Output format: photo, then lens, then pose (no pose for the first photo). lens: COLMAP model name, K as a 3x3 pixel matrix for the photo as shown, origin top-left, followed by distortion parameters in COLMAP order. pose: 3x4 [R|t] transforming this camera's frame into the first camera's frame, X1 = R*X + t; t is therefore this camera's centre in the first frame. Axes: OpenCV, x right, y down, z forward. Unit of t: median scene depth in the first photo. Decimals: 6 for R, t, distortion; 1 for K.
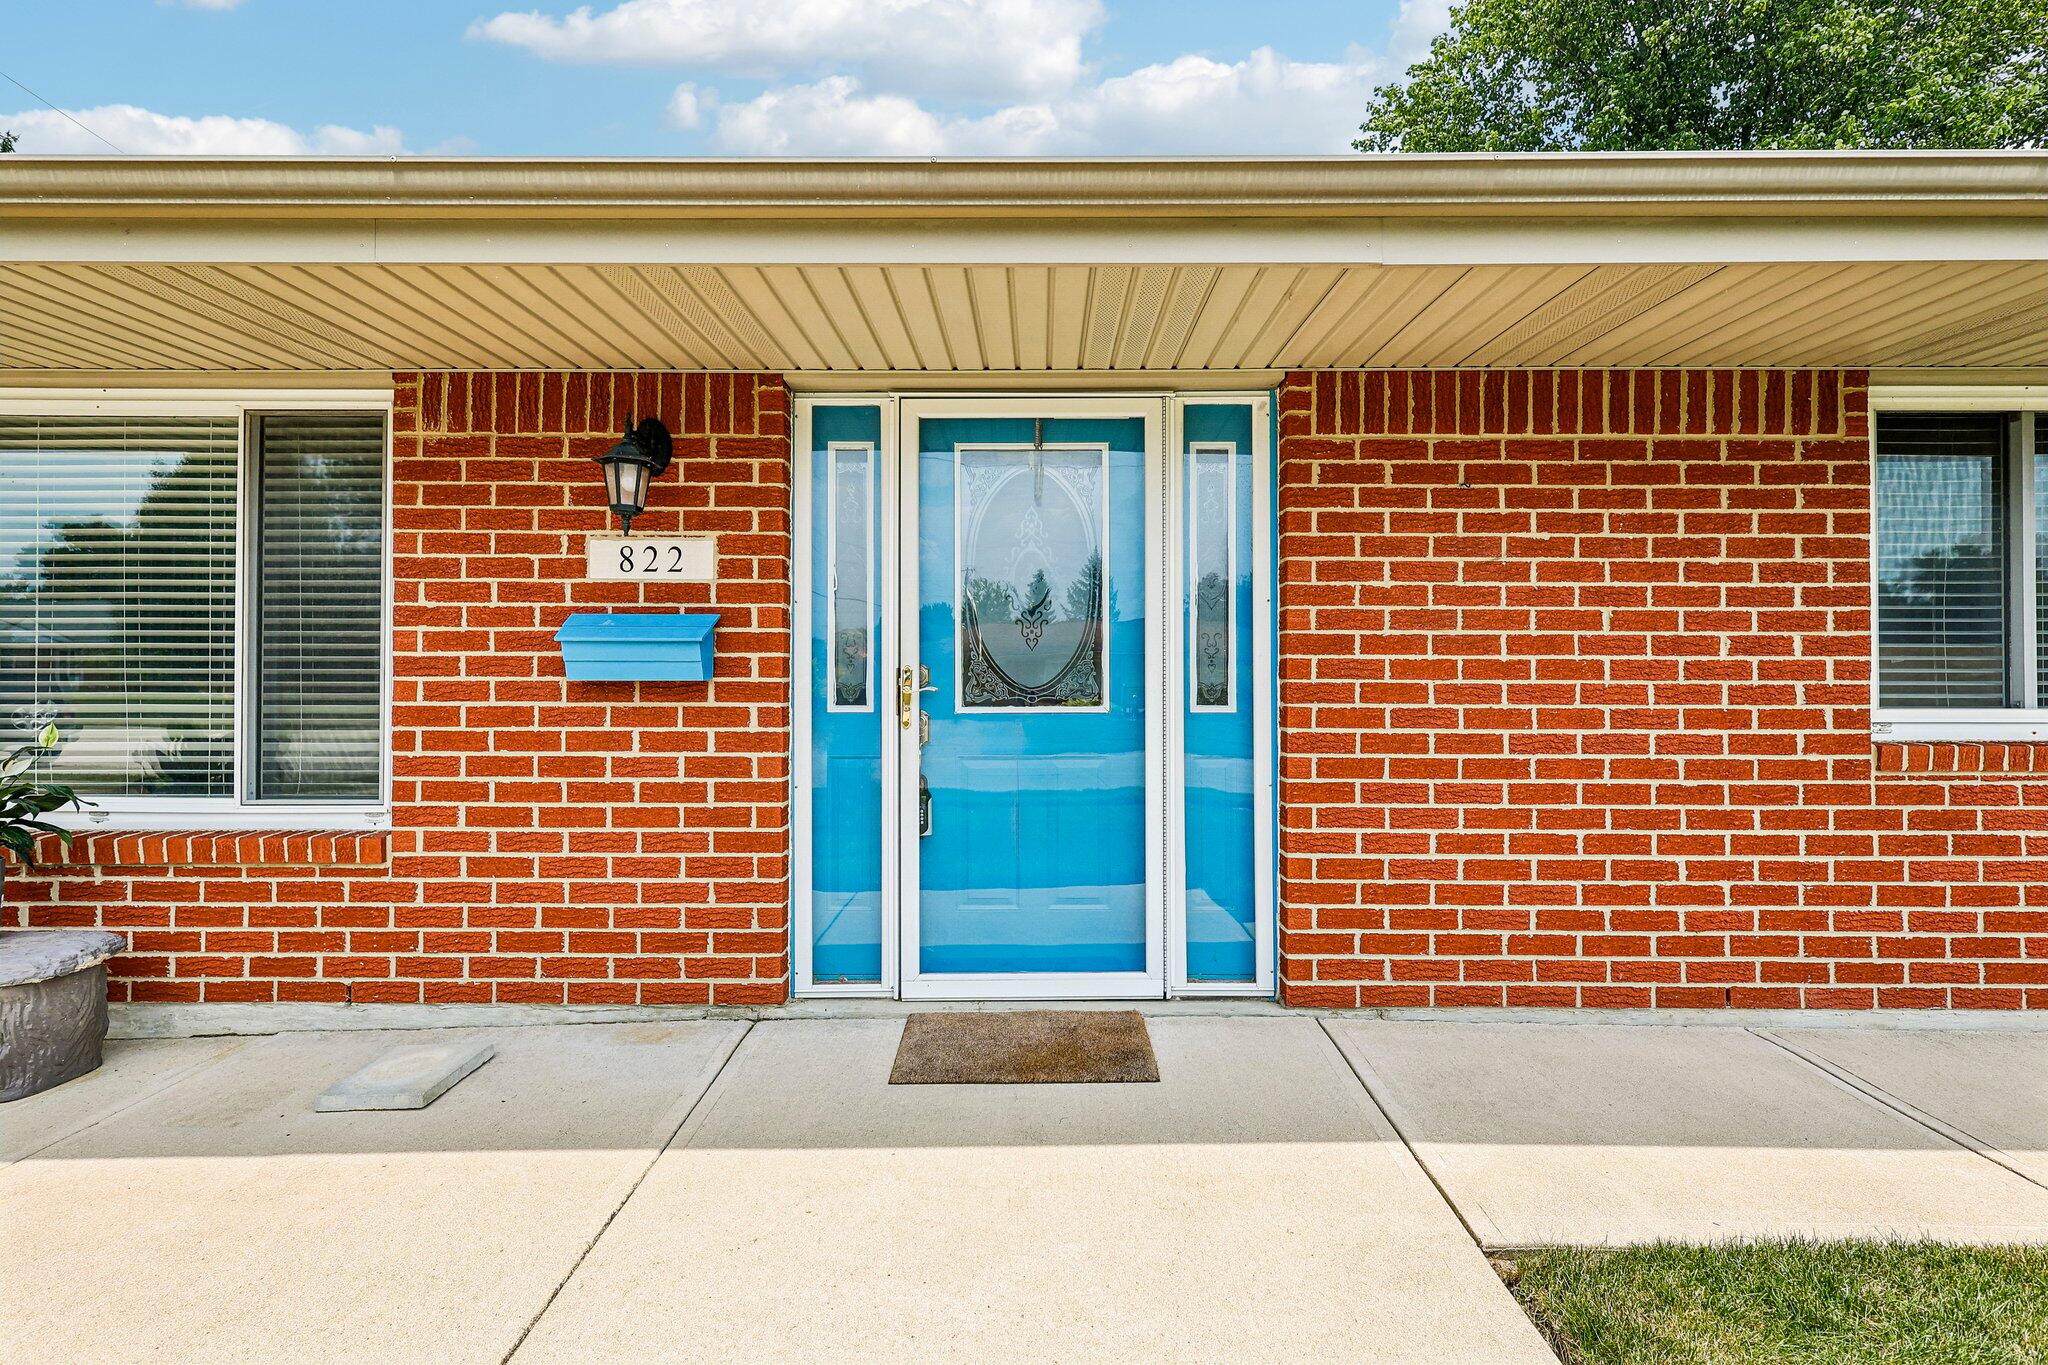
lens RADIAL K [[906.7, 0, 1023.0], [0, 906.7, 672.9], [0, 0, 1]] dist [0.001771, 0.000076]
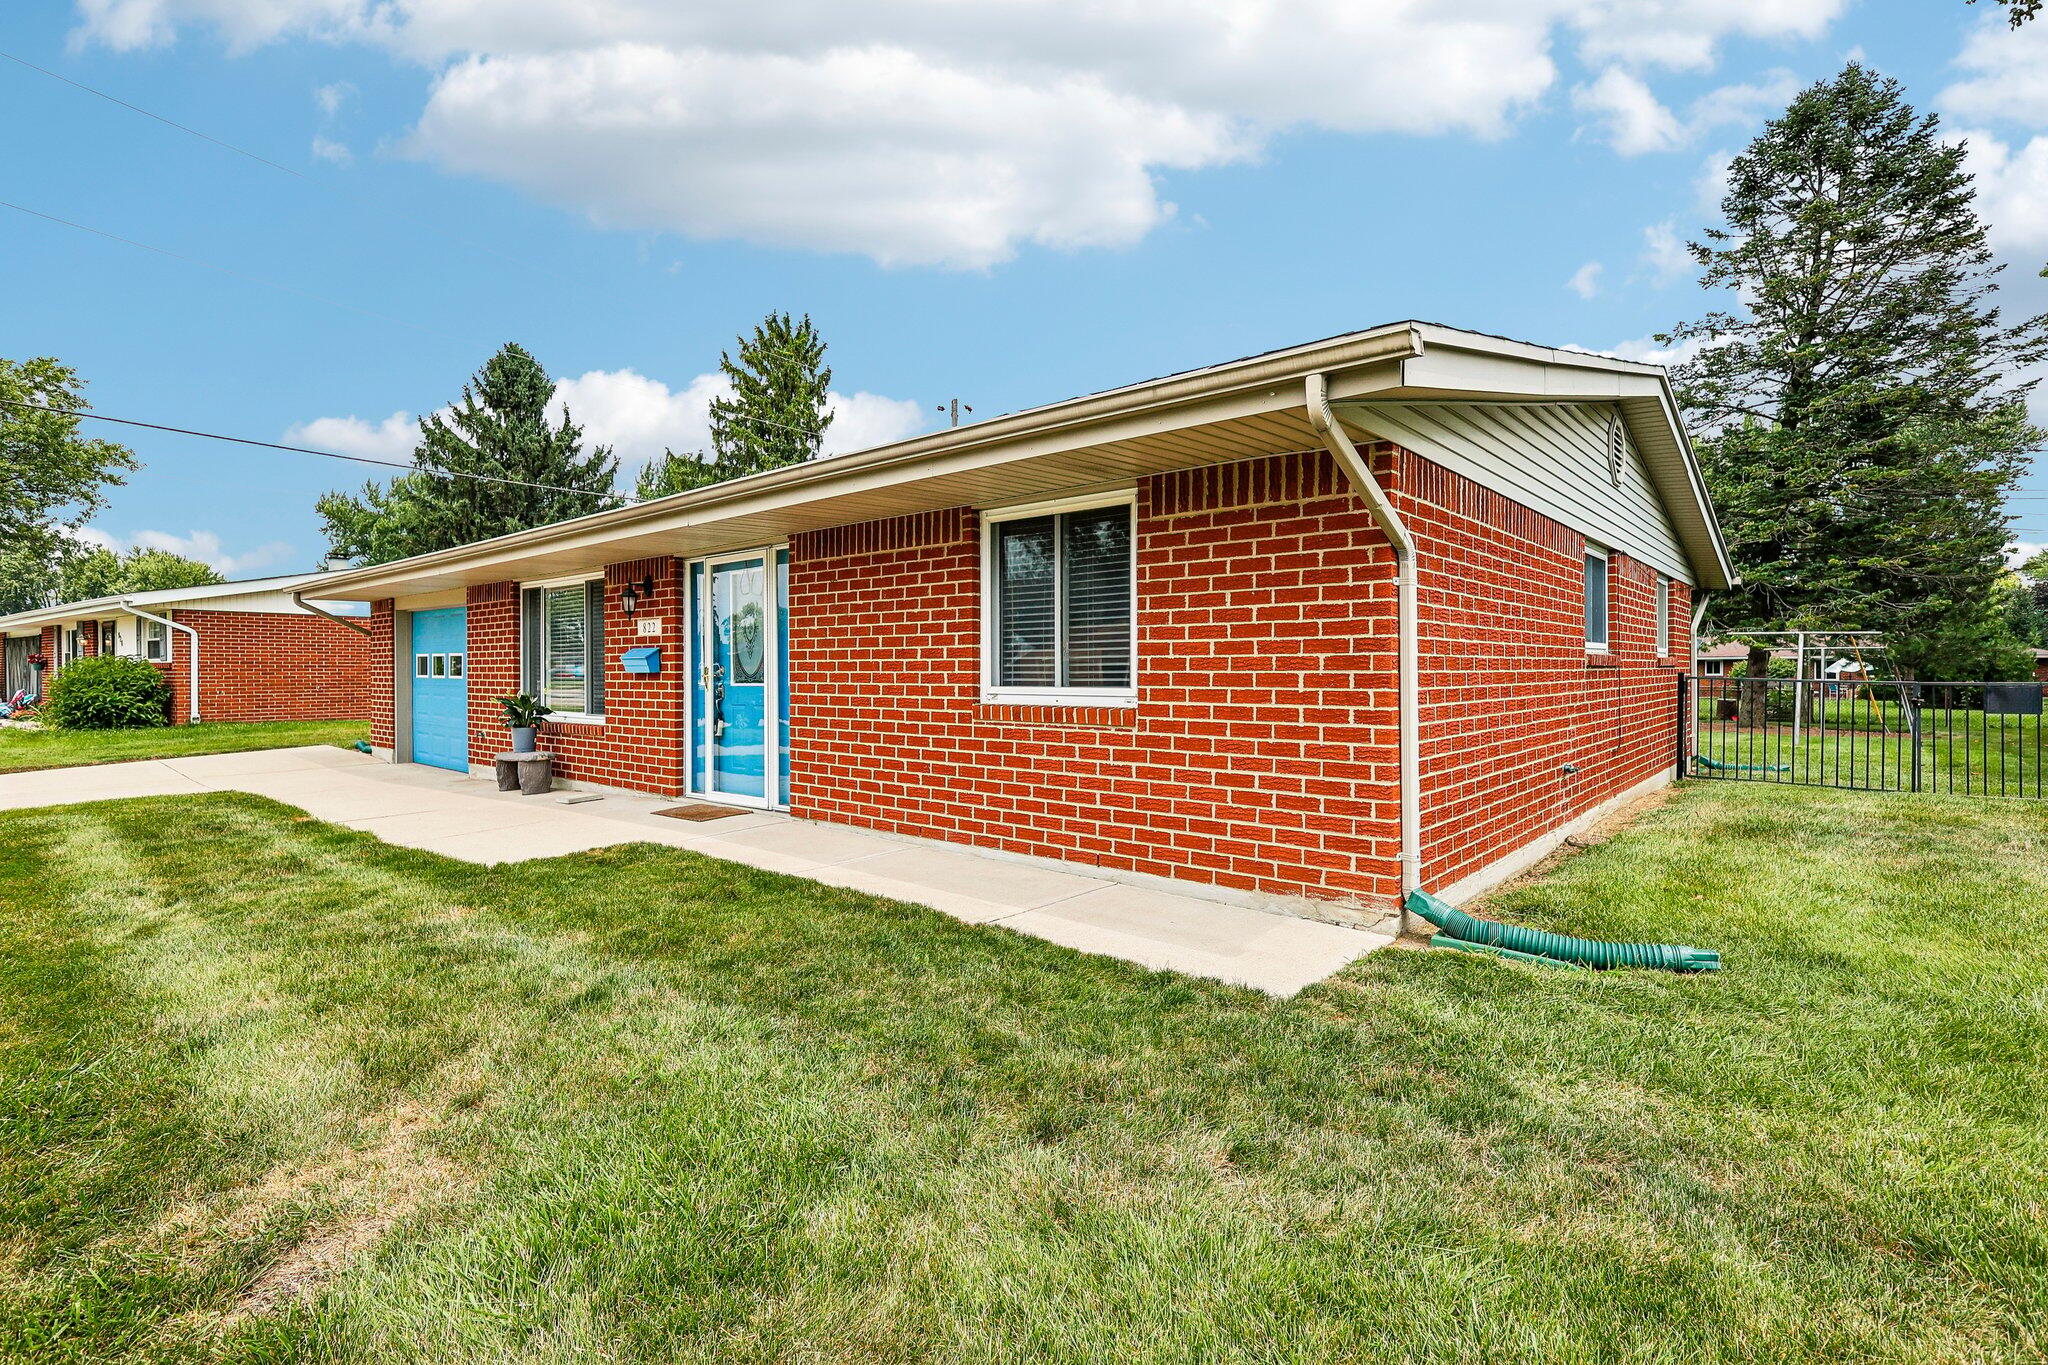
lens RADIAL K [[951.5, 0, 1030.5], [0, 951.5, 675.8], [0, 0, 1]] dist [0.004646, 0.000143]
pose [[0.759859, -0.000385, -0.650088, 2.290523], [0.008184, 0.999926, 0.008973, 0.001889], [0.650036, -0.012138, 0.759806, -0.414203]]
